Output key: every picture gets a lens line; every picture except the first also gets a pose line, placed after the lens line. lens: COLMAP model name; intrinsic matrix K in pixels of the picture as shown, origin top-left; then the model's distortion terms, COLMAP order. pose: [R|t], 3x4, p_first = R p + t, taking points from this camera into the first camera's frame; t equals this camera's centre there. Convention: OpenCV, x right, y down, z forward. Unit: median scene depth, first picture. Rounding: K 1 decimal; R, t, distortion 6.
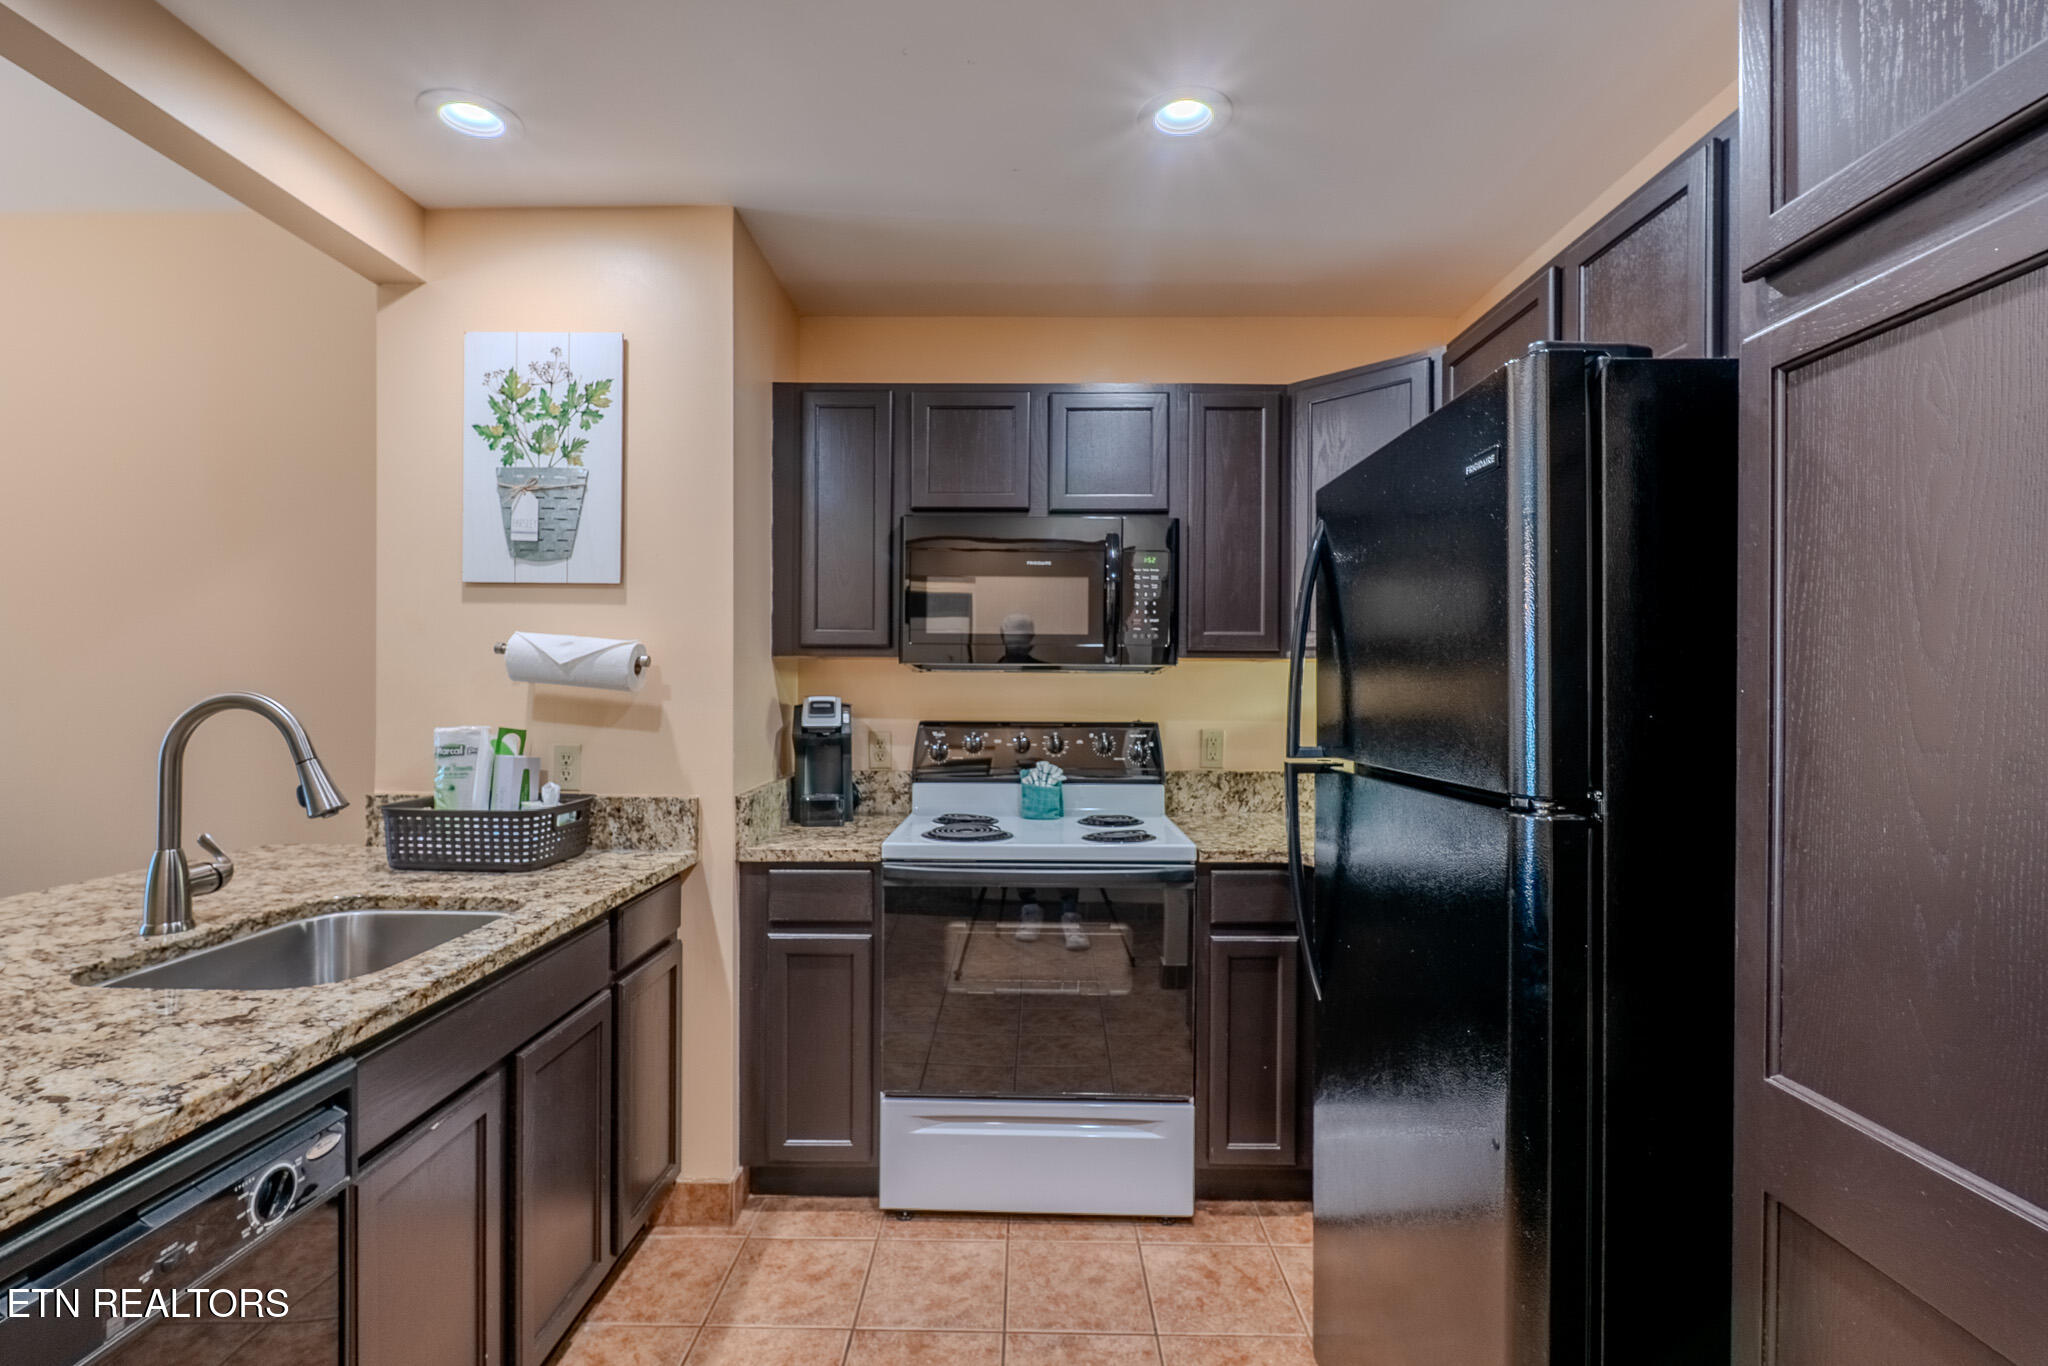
lens RADIAL K [[956.8, 0, 1024.0], [0, 956.8, 683.0], [0, 0, 1]] dist [0.000470, 0.015954]
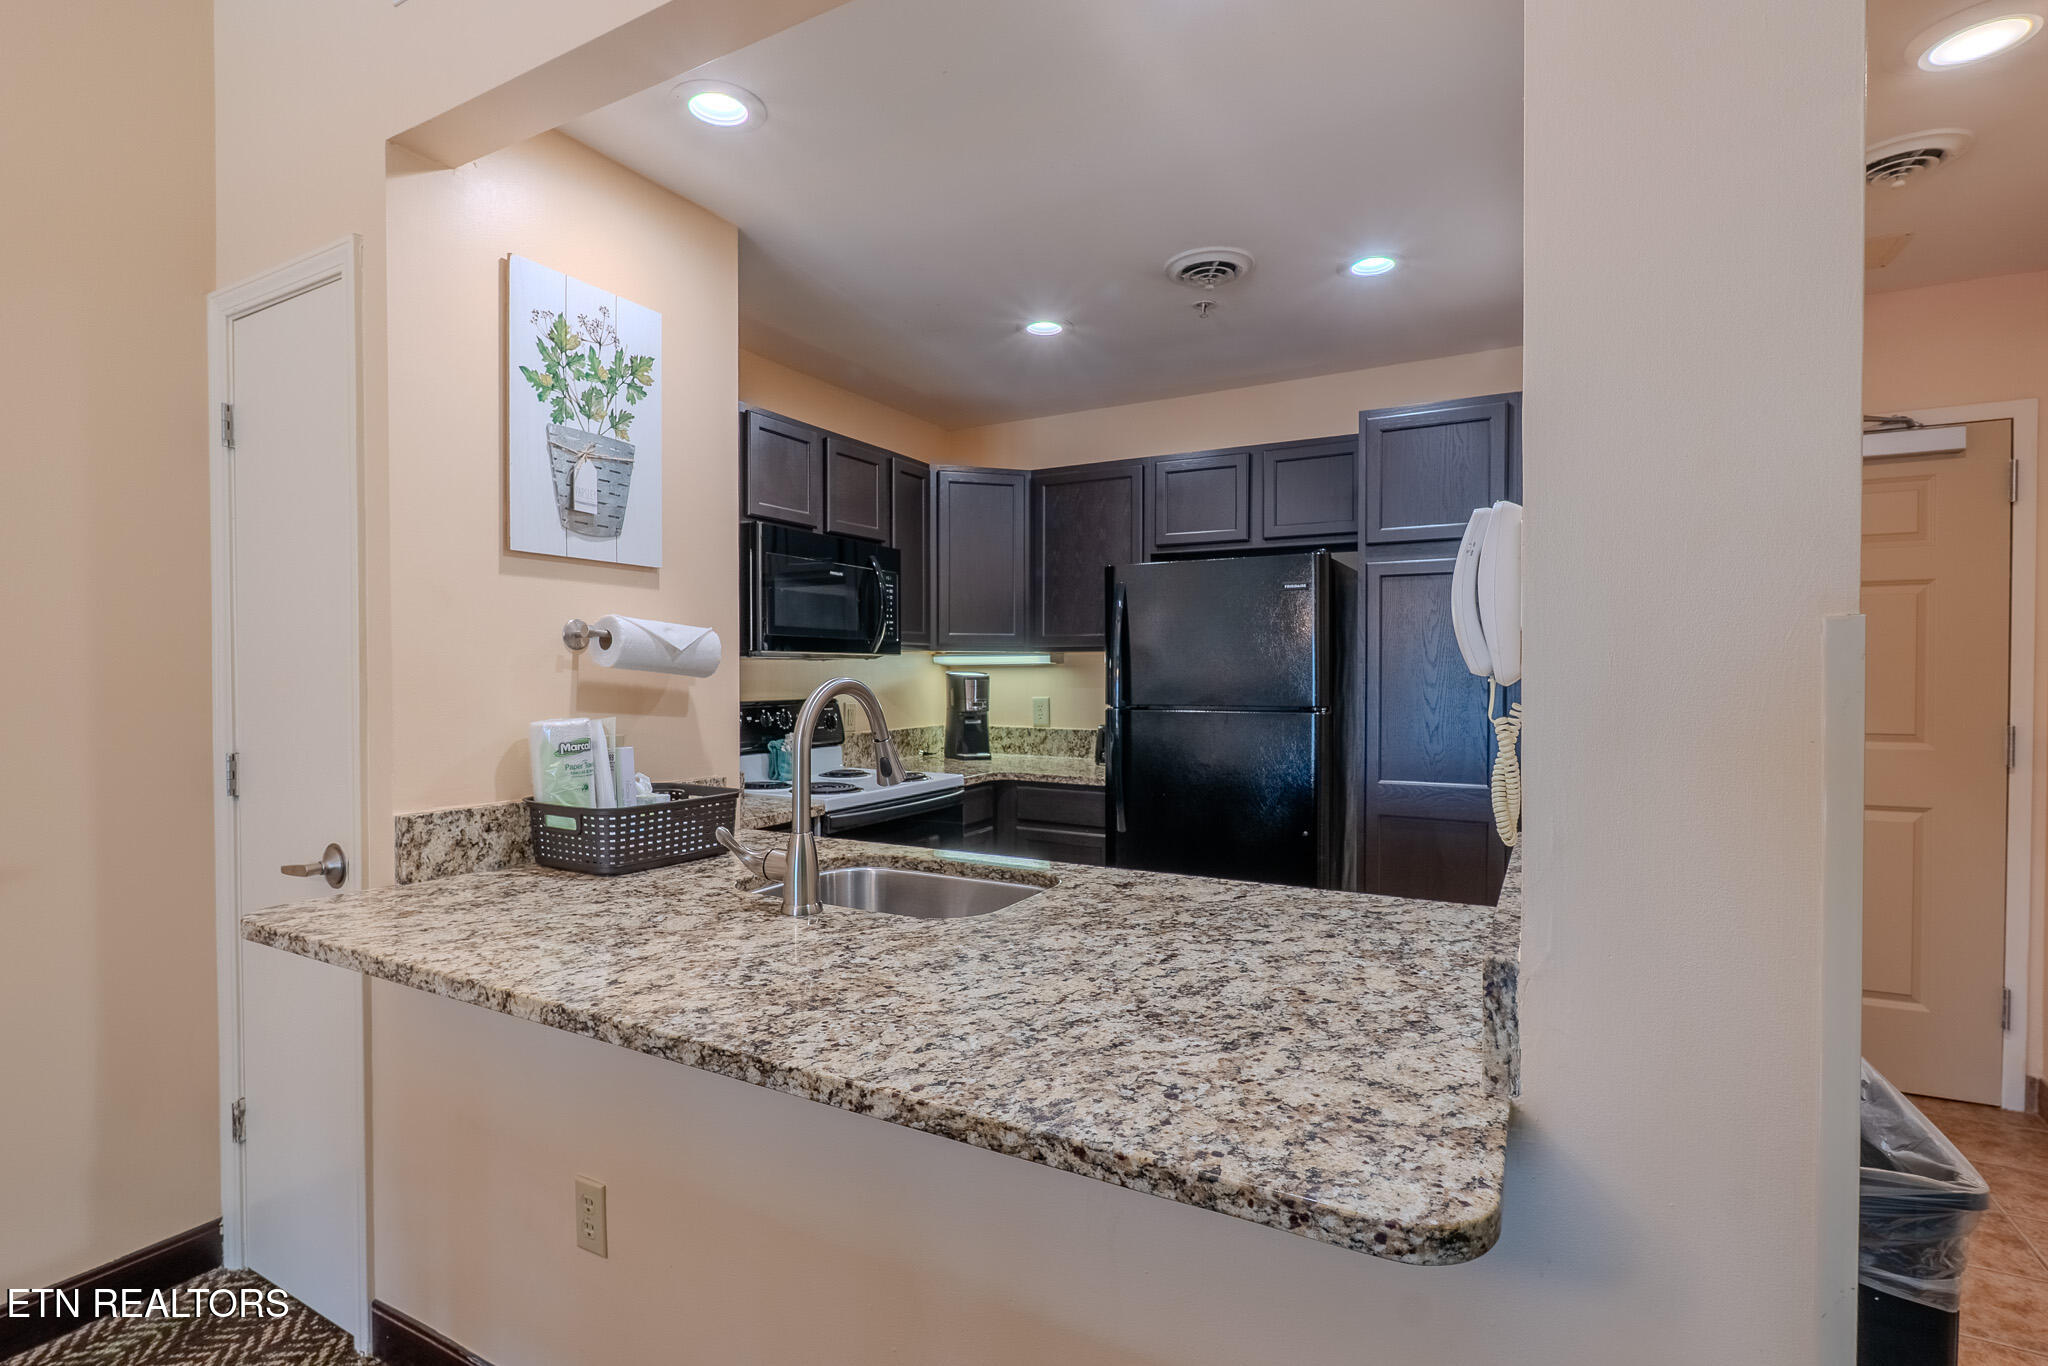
lens RADIAL K [[956.8, 0, 1024.0], [0, 956.8, 683.0], [0, 0, 1]] dist [0.000470, 0.015954]
pose [[0.484364, -0.013132, 0.874768, -1.103682], [0.007114, 0.999913, 0.011072, 0.004819], [-0.874838, 0.000861, 0.484415, 0.199958]]
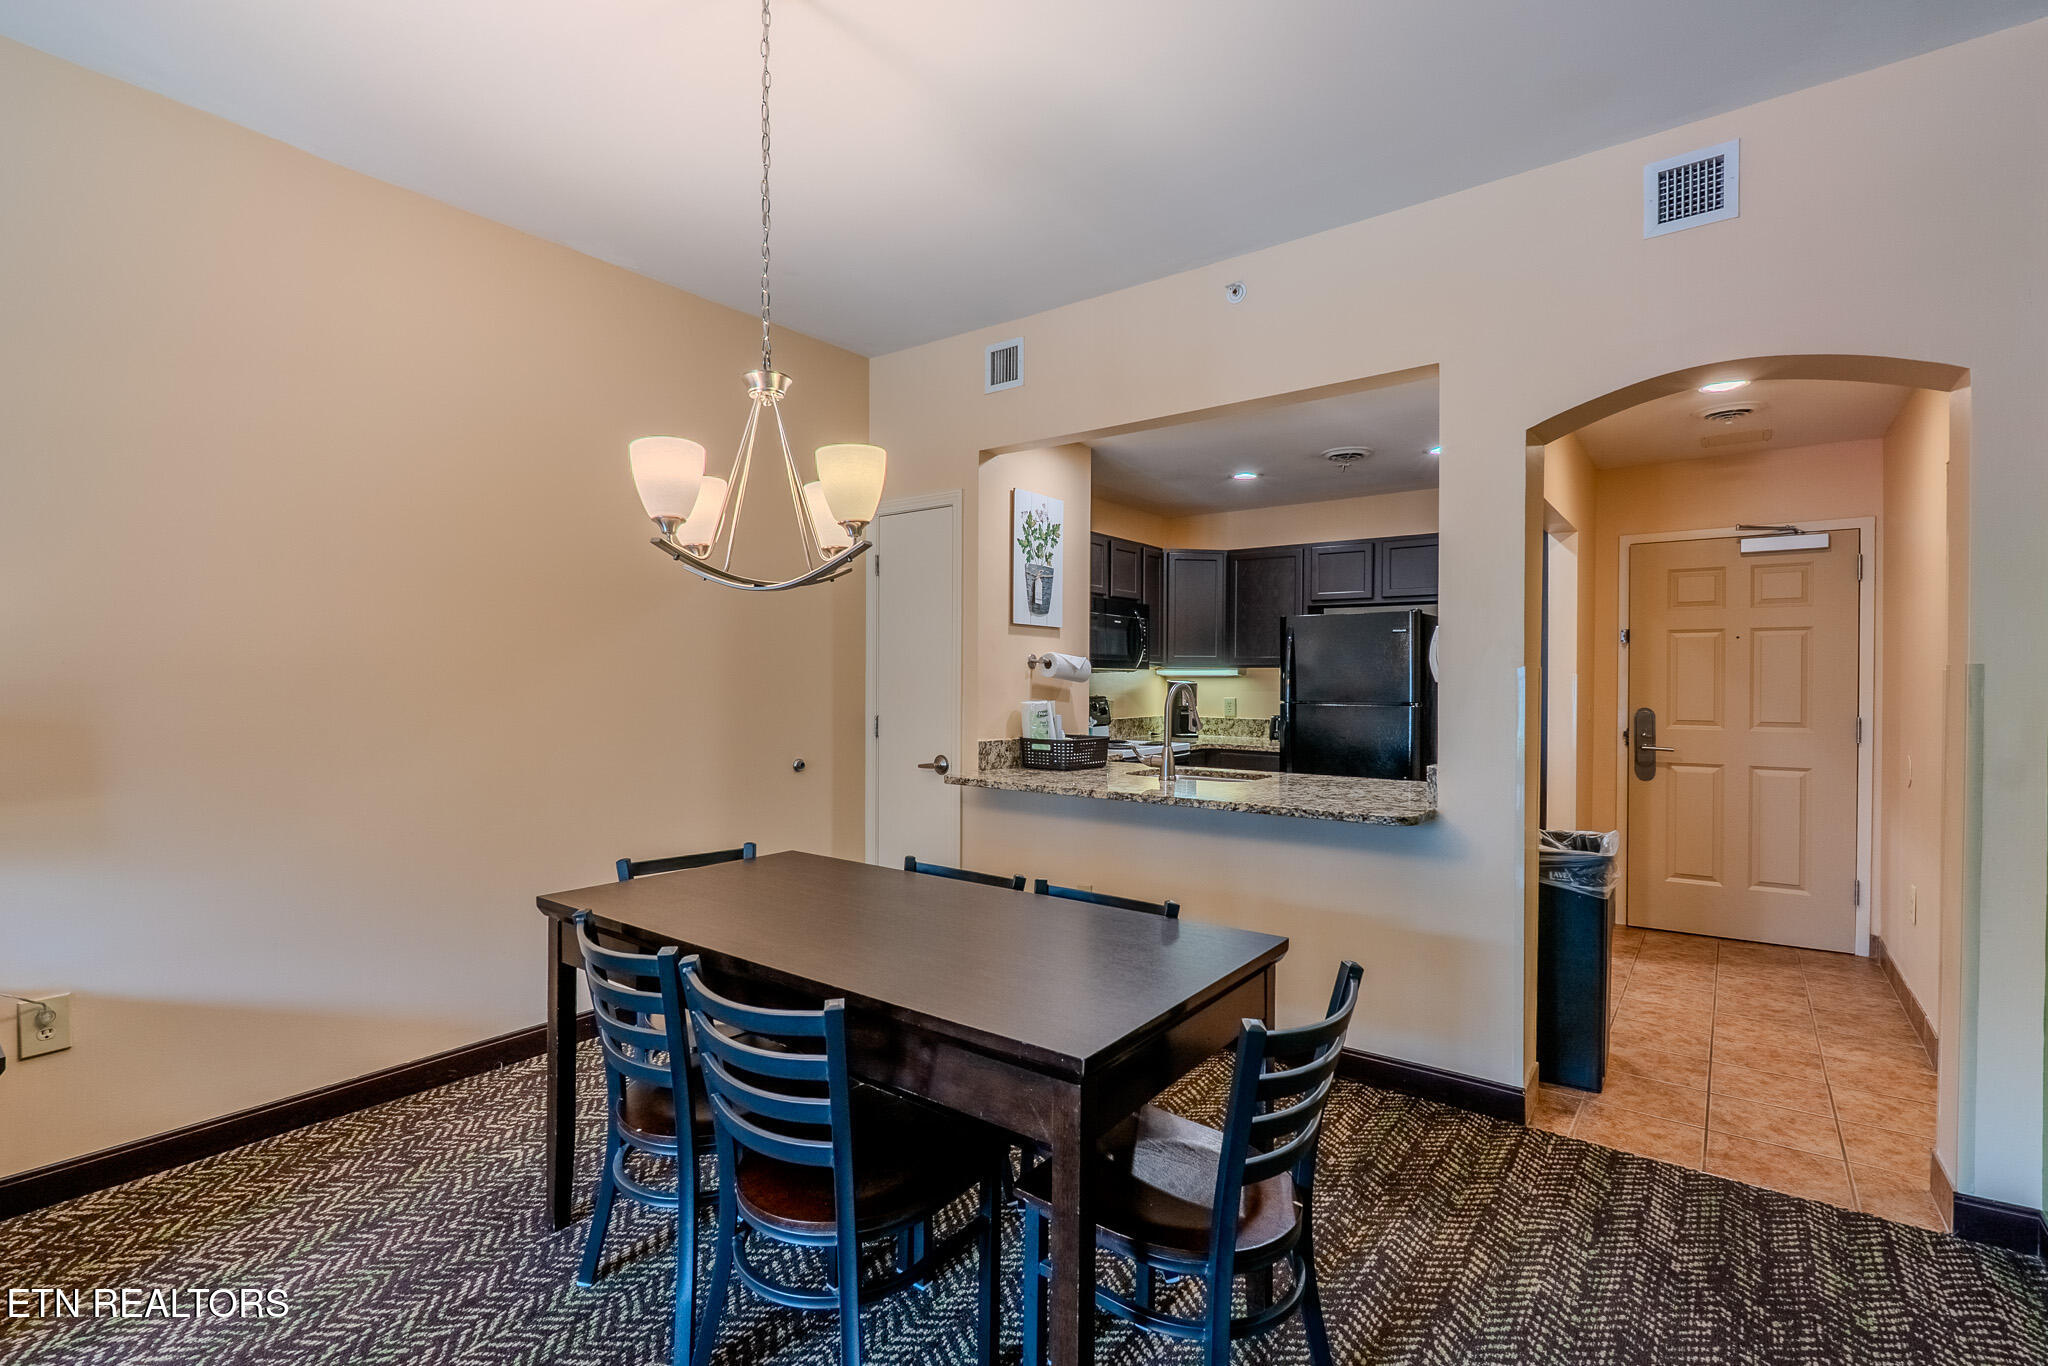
lens RADIAL K [[933.5, 0, 1063.7], [0, 933.5, 673.9], [0, 0, 1]] dist [0.105000, -0.058752]
pose [[0.573894, 0.006065, 0.818907, -1.995704], [0.001066, 0.999966, -0.008154, 0.006175], [-0.818929, 0.005552, 0.573868, -0.104706]]
